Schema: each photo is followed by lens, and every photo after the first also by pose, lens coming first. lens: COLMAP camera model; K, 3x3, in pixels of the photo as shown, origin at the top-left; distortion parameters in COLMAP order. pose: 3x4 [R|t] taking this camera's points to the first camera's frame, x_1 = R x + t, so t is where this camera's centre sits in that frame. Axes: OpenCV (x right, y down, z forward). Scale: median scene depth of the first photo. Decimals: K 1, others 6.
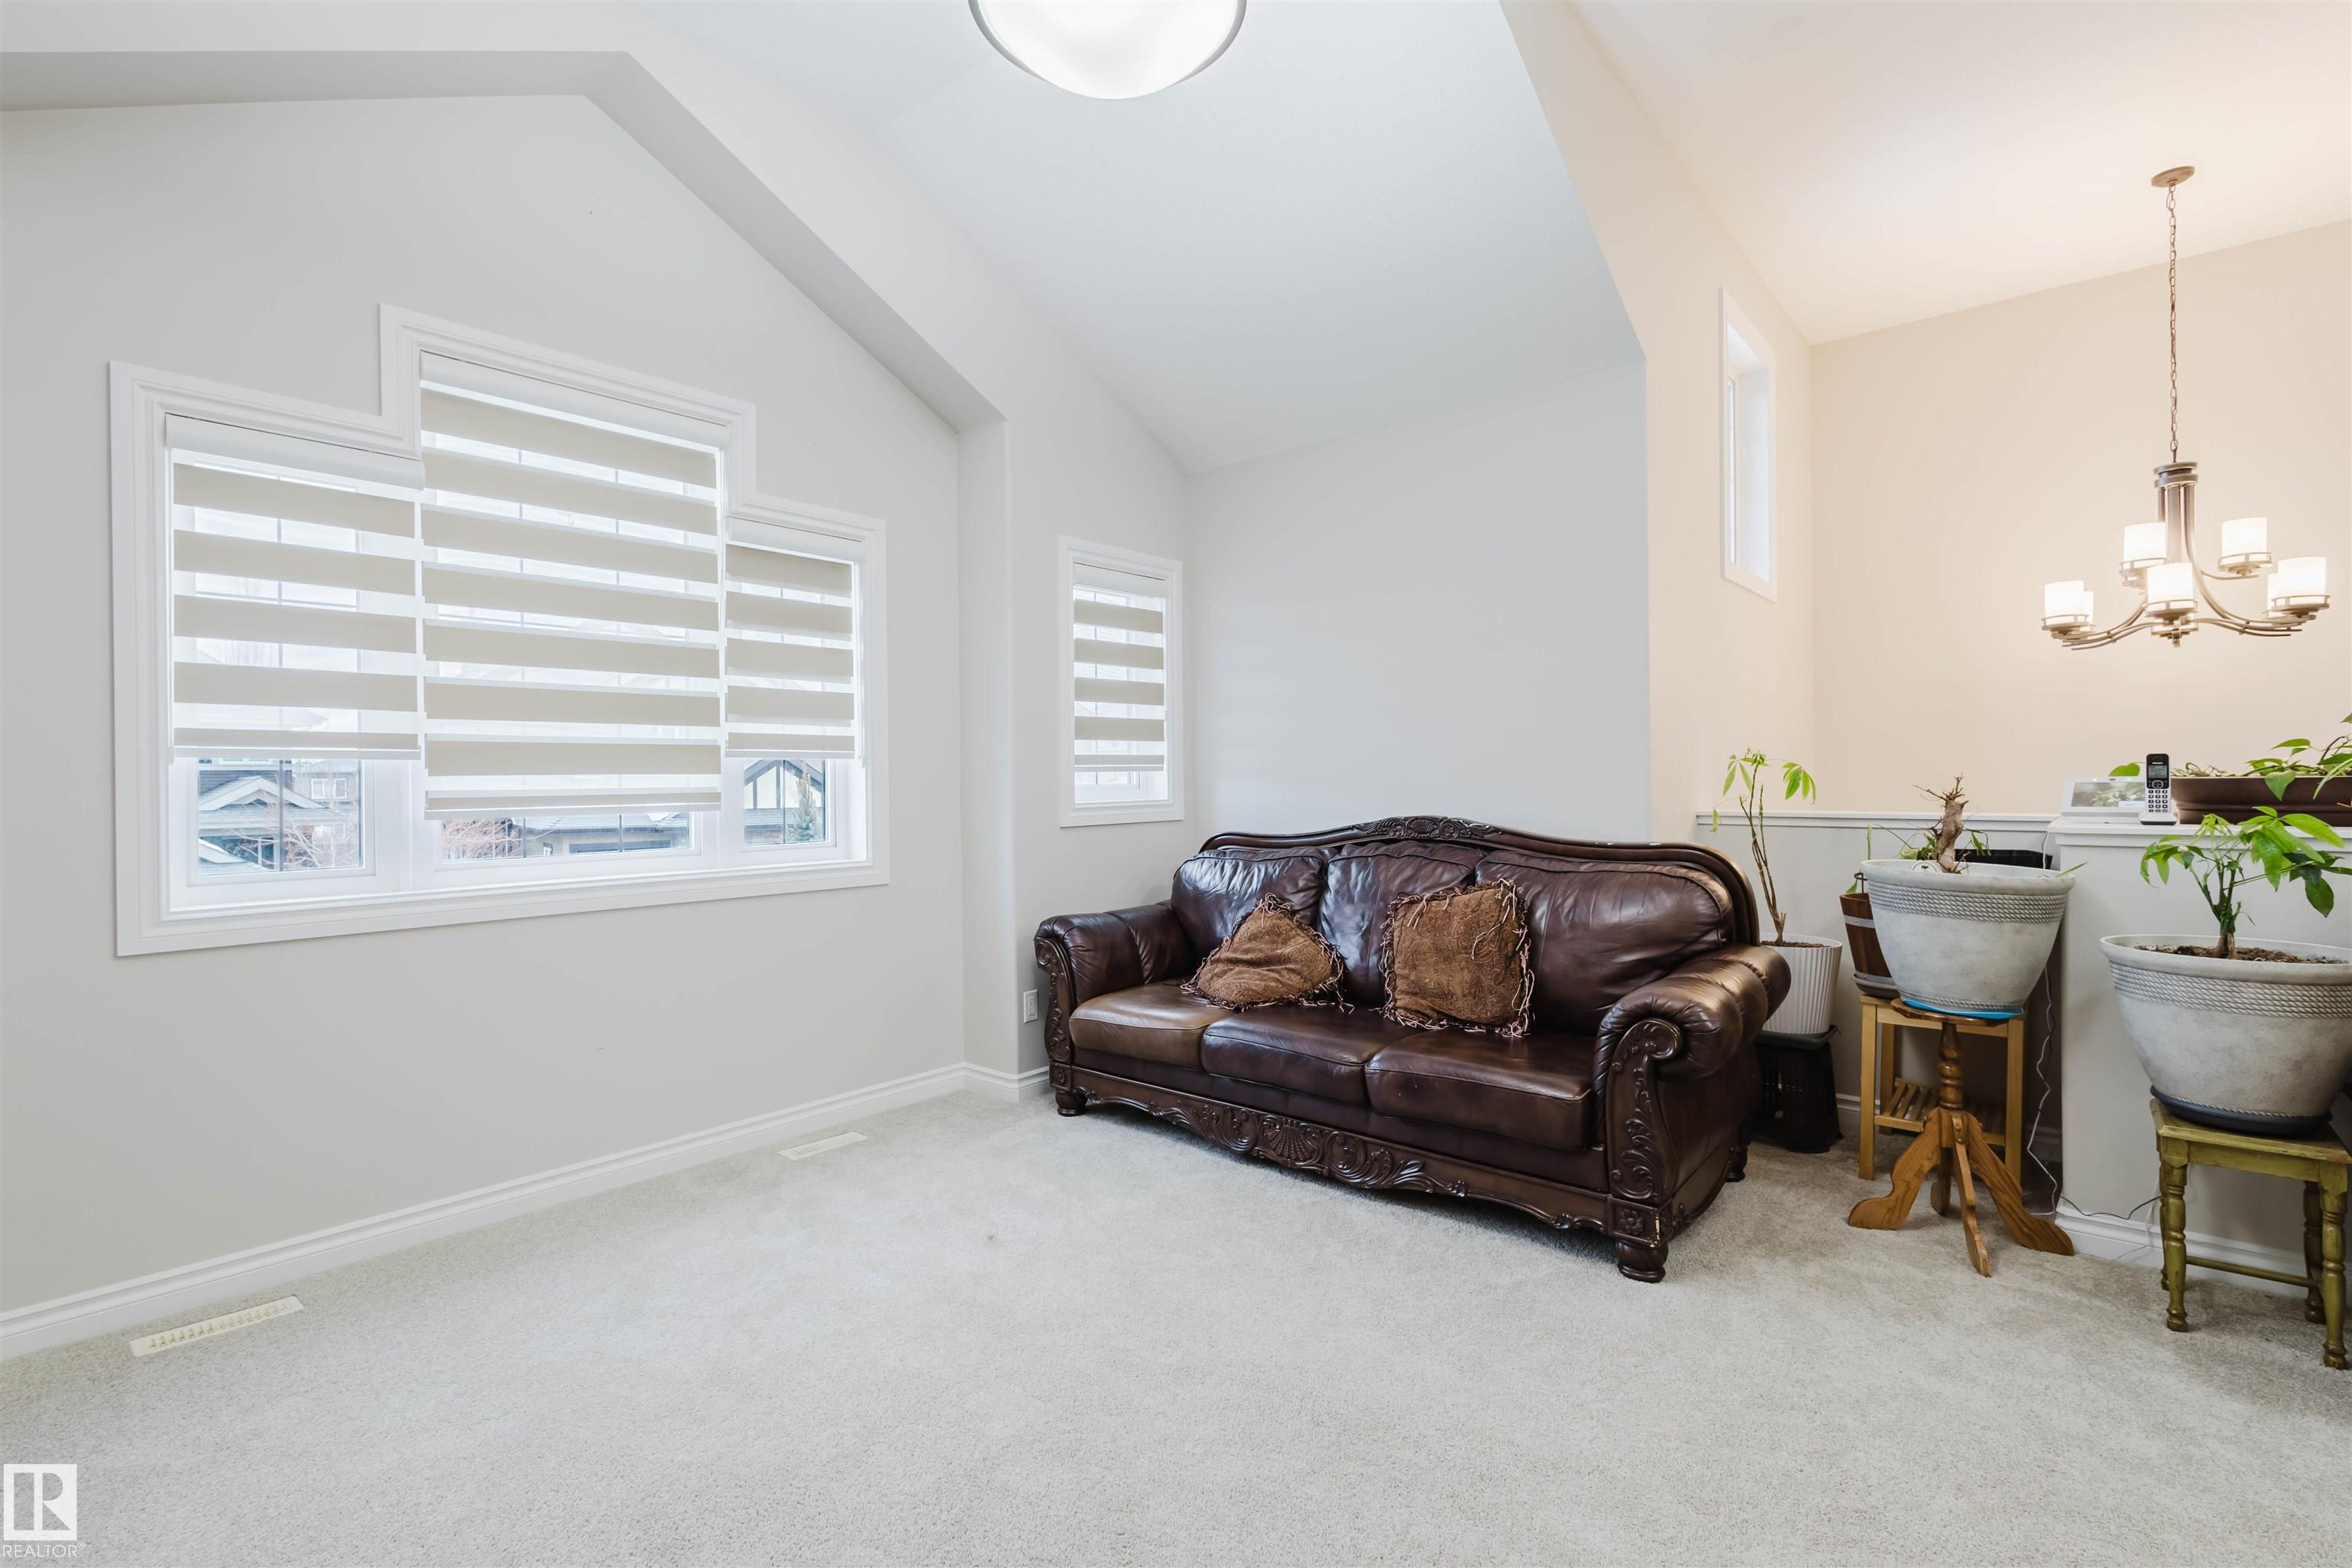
lens RADIAL K [[1082.2, 0, 1175.0], [0, 1082.2, 778.7], [0, 0, 1]] dist [0.012727, -0.001534]
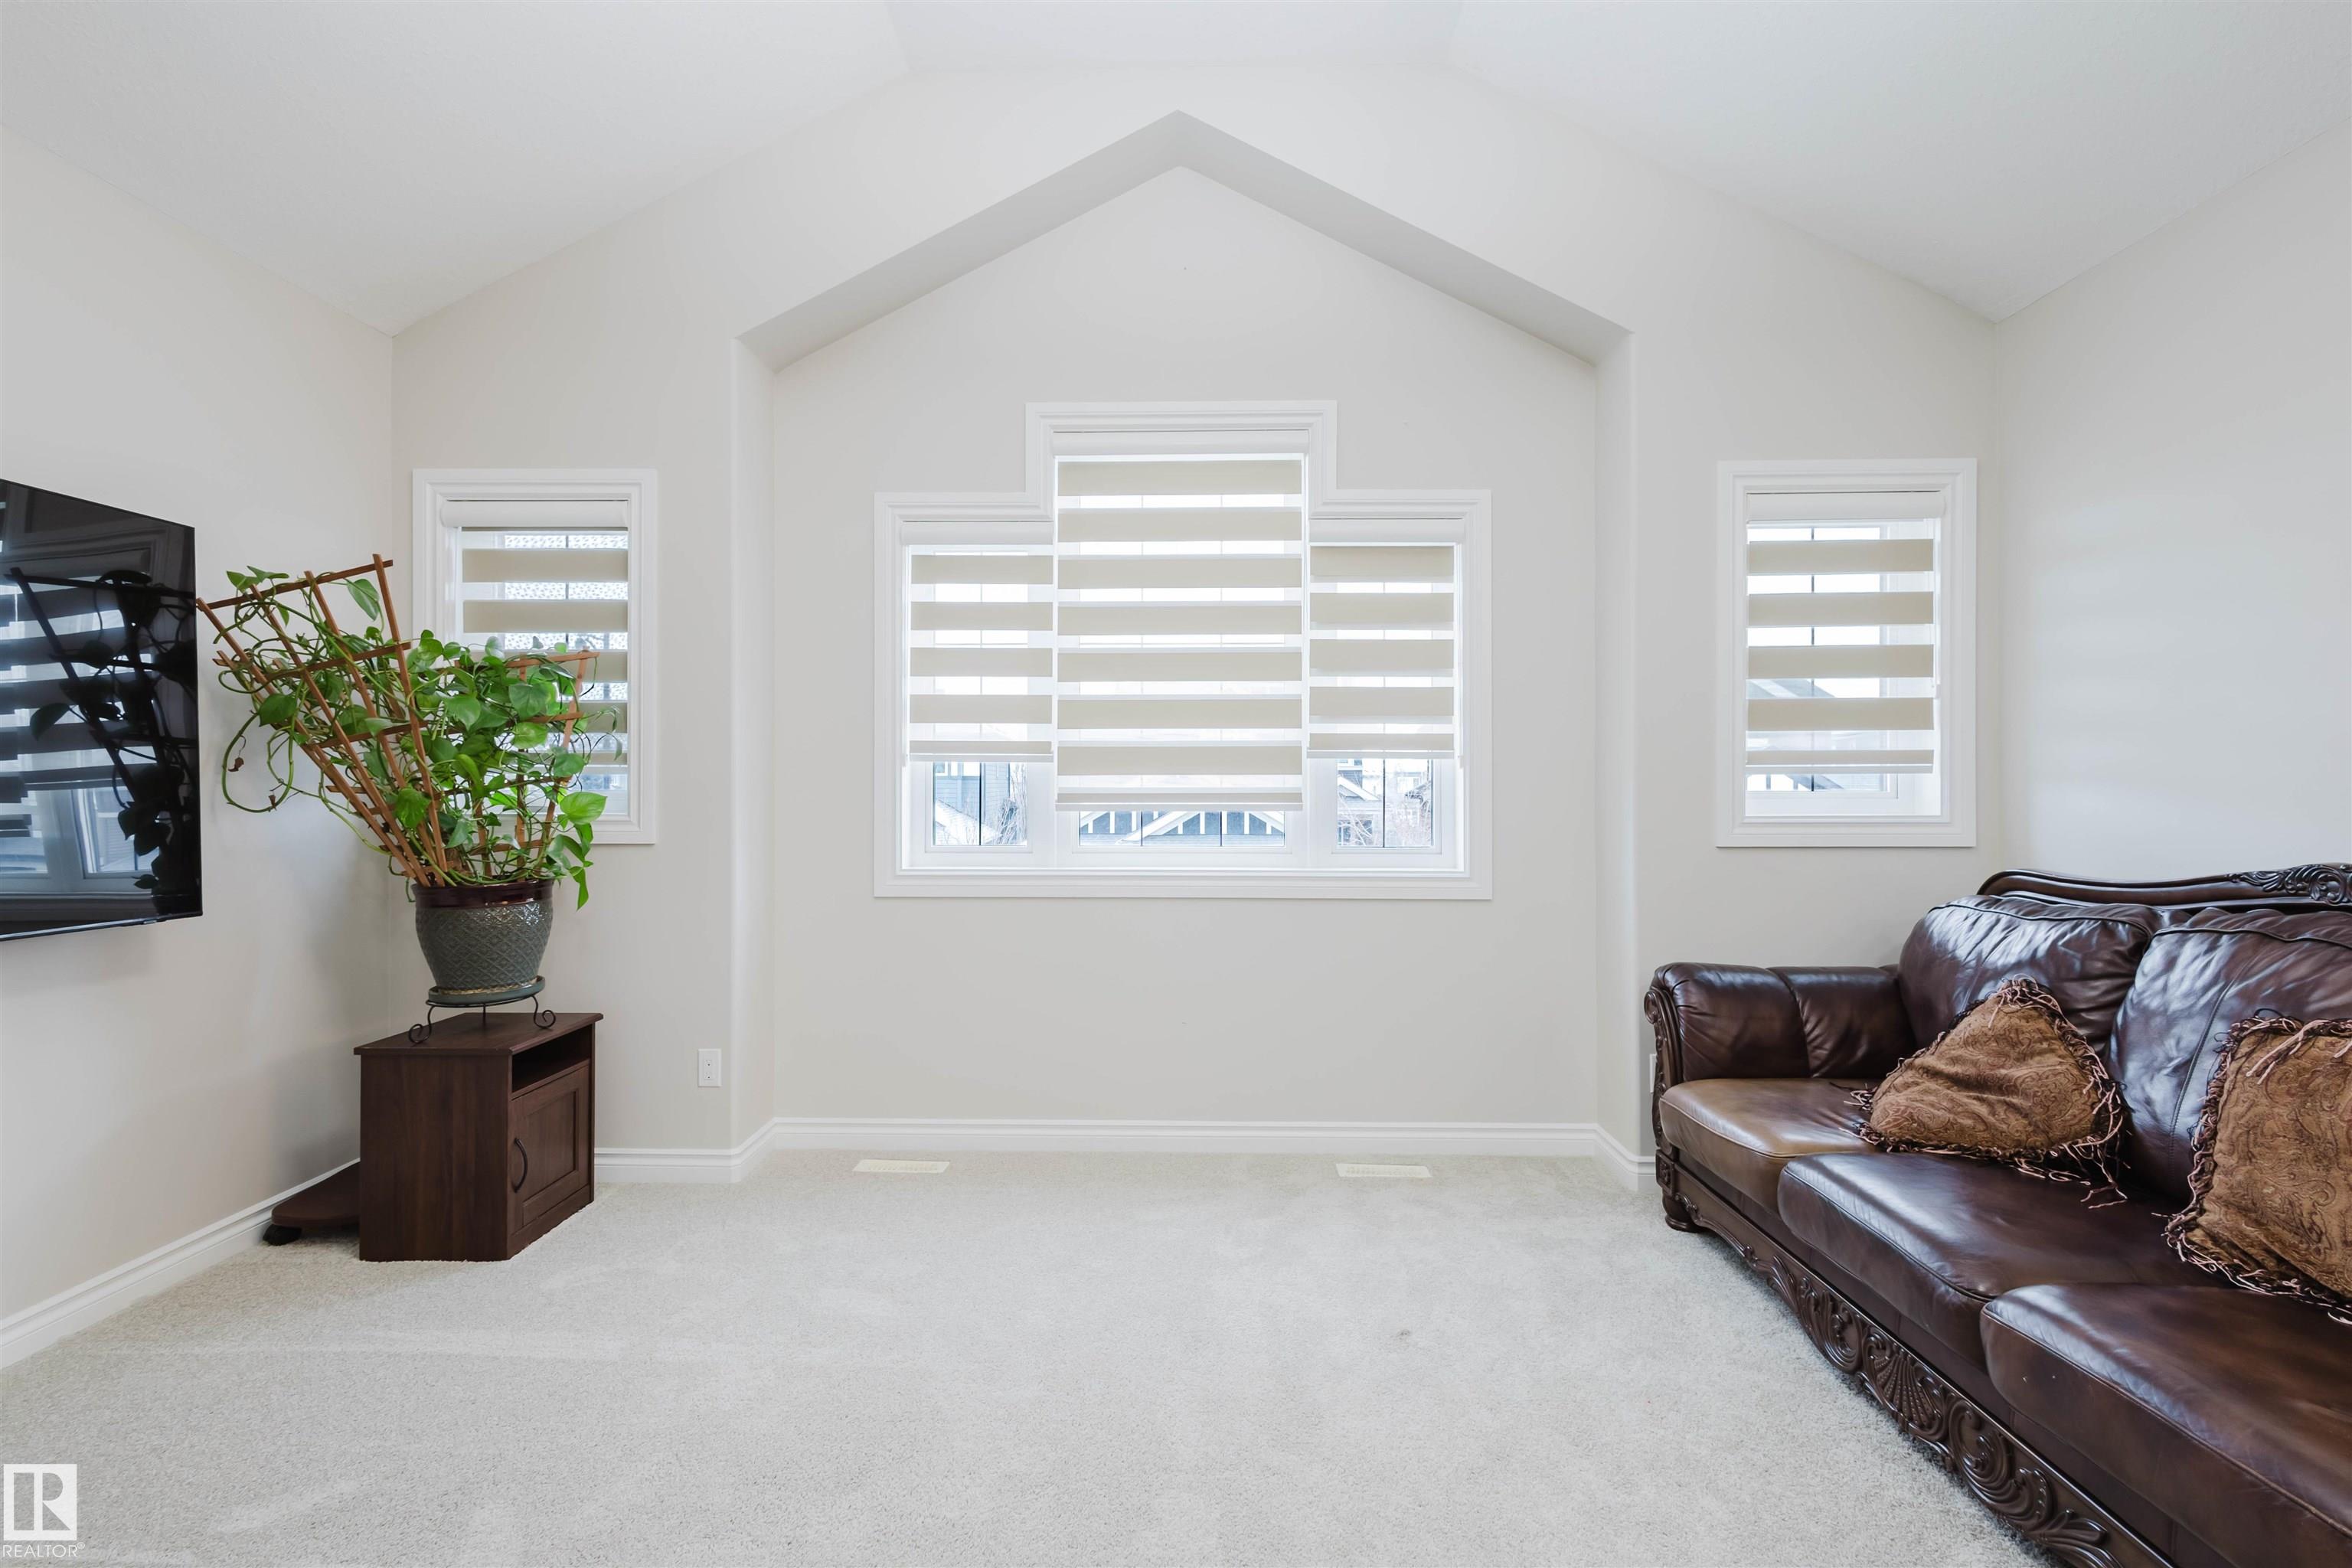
lens RADIAL K [[1082.2, 0, 1175.0], [0, 1082.2, 778.7], [0, 0, 1]] dist [0.012727, -0.001534]
pose [[0.632791, 0.007210, -0.774289, 0.275920], [-0.007794, 0.999965, 0.002942, -0.002628], [0.774283, 0.004174, 0.632825, 0.256098]]
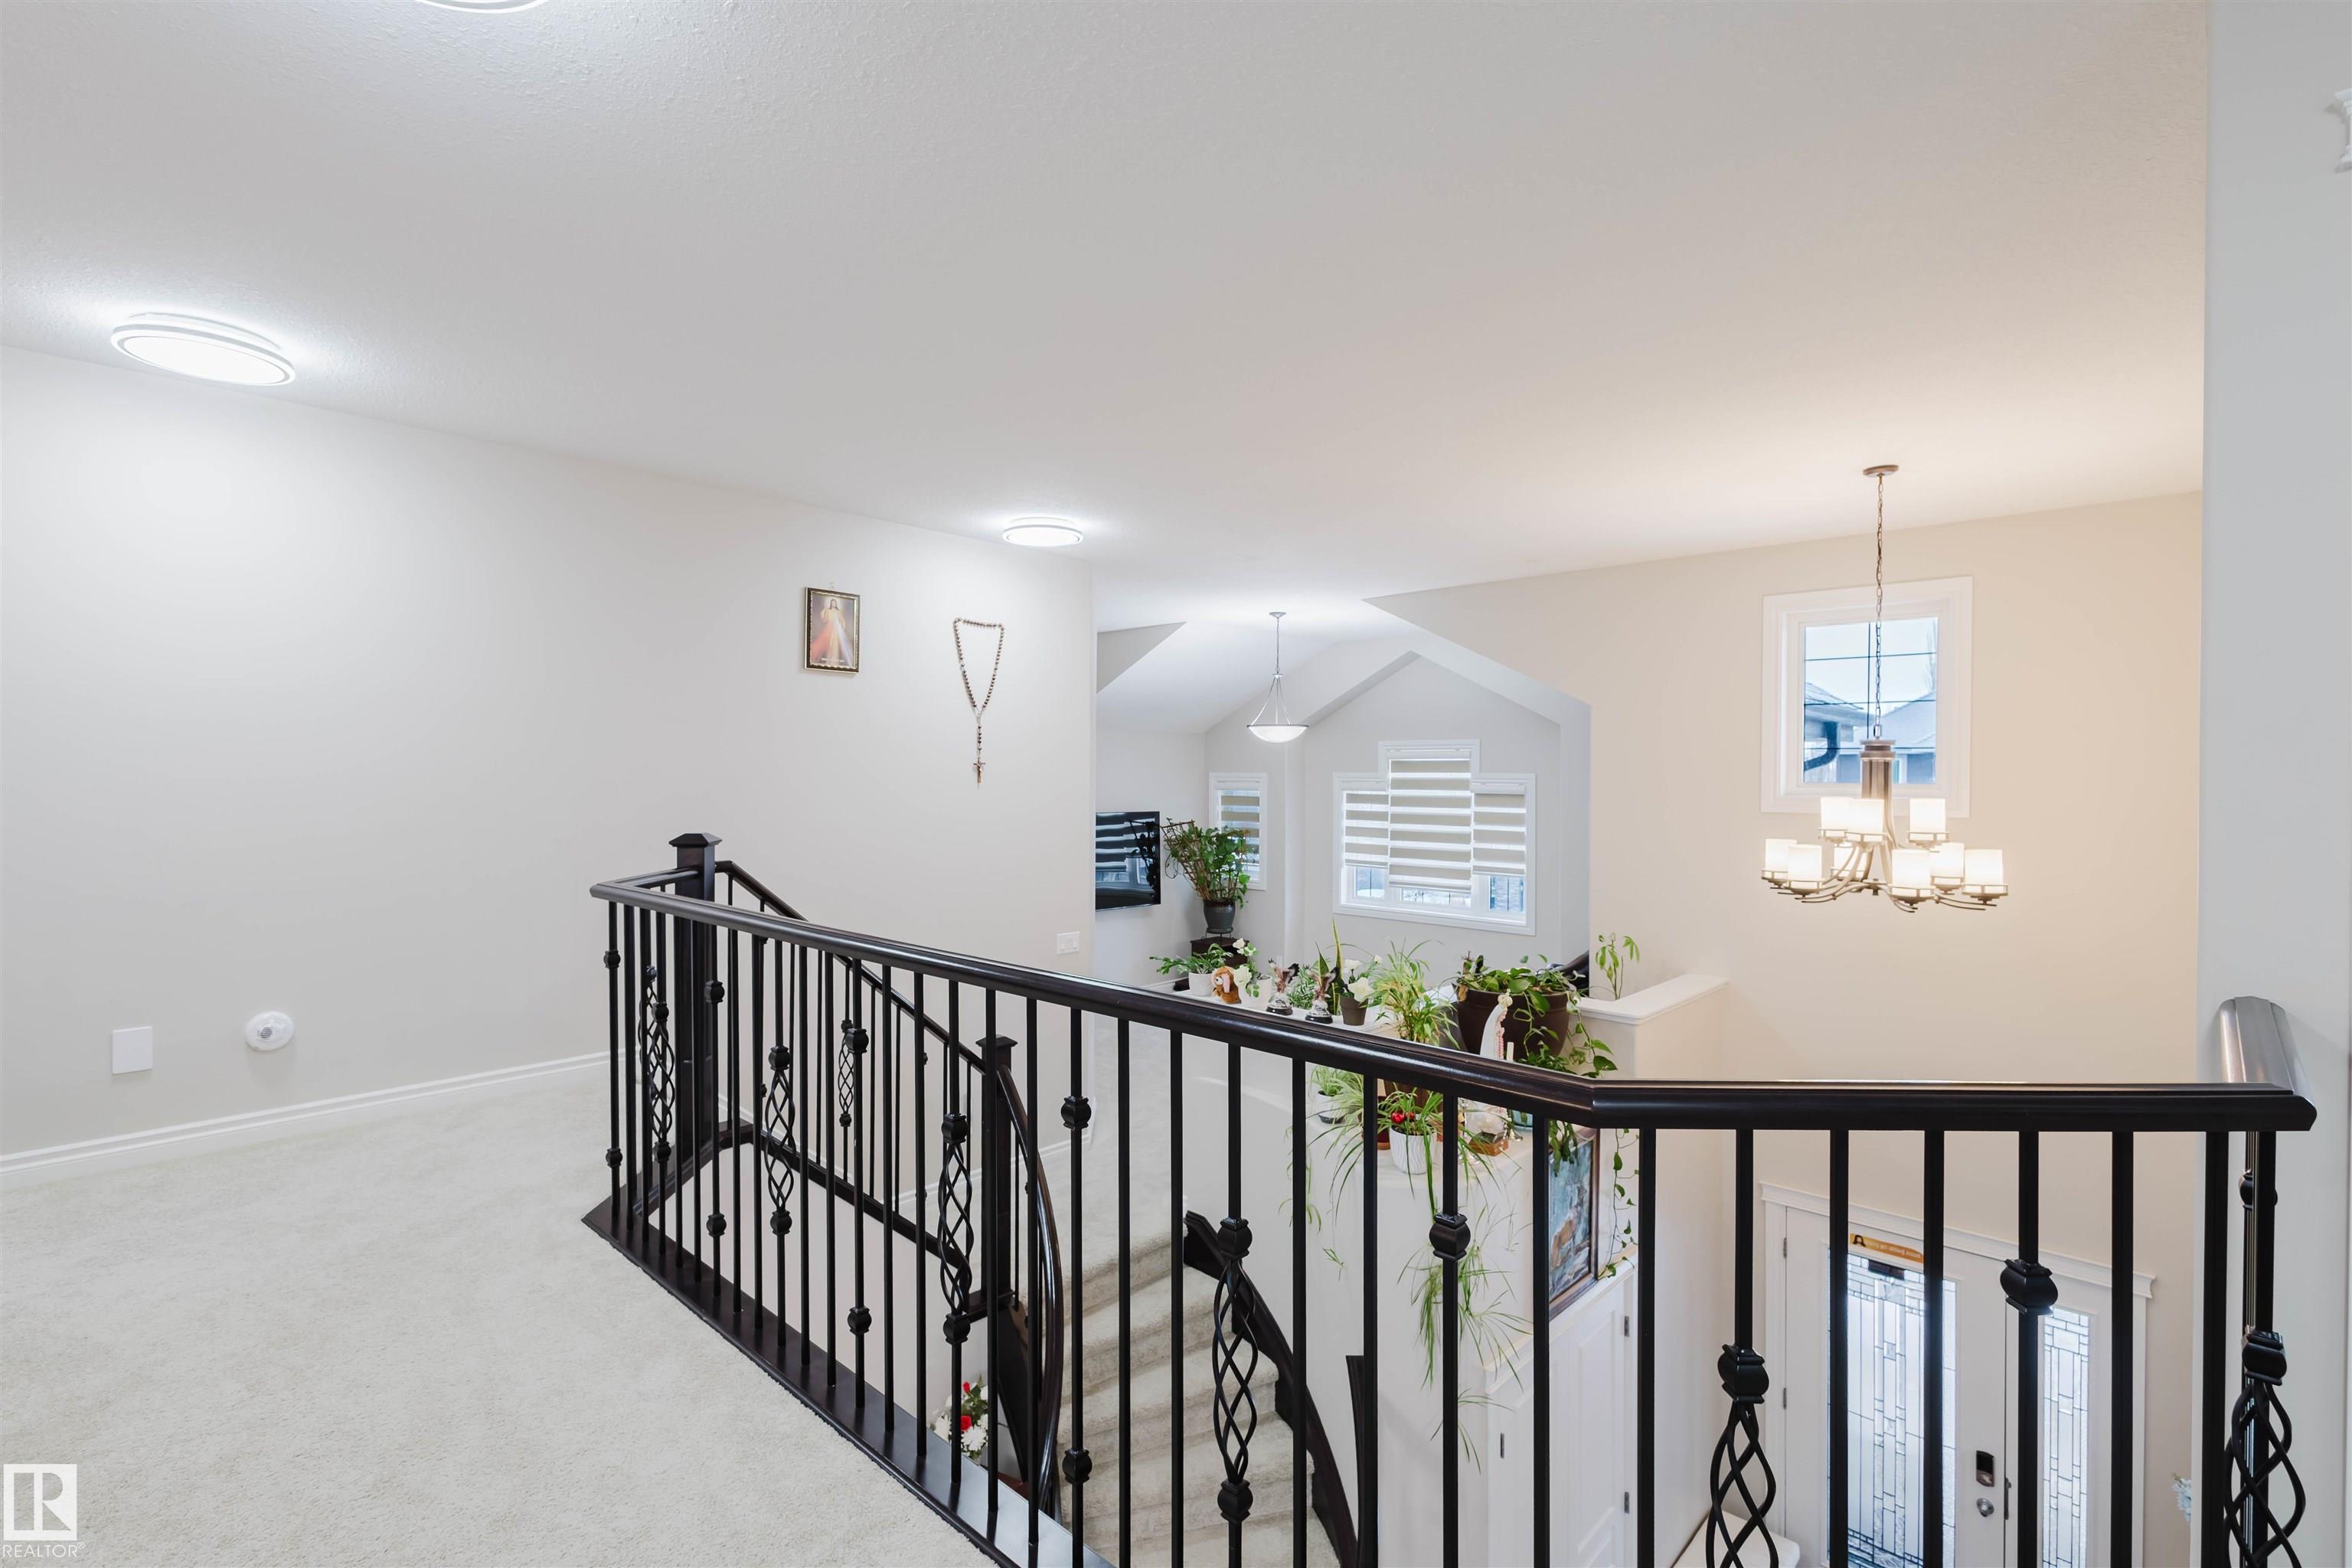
lens RADIAL K [[1082.2, 0, 1175.0], [0, 1082.2, 778.7], [0, 0, 1]] dist [0.012727, -0.001534]
pose [[-0.045221, 0.021536, -0.998745, 2.147510], [-0.000689, 0.999767, 0.021589, -0.295633], [0.998977, 0.001664, -0.045196, 0.380392]]
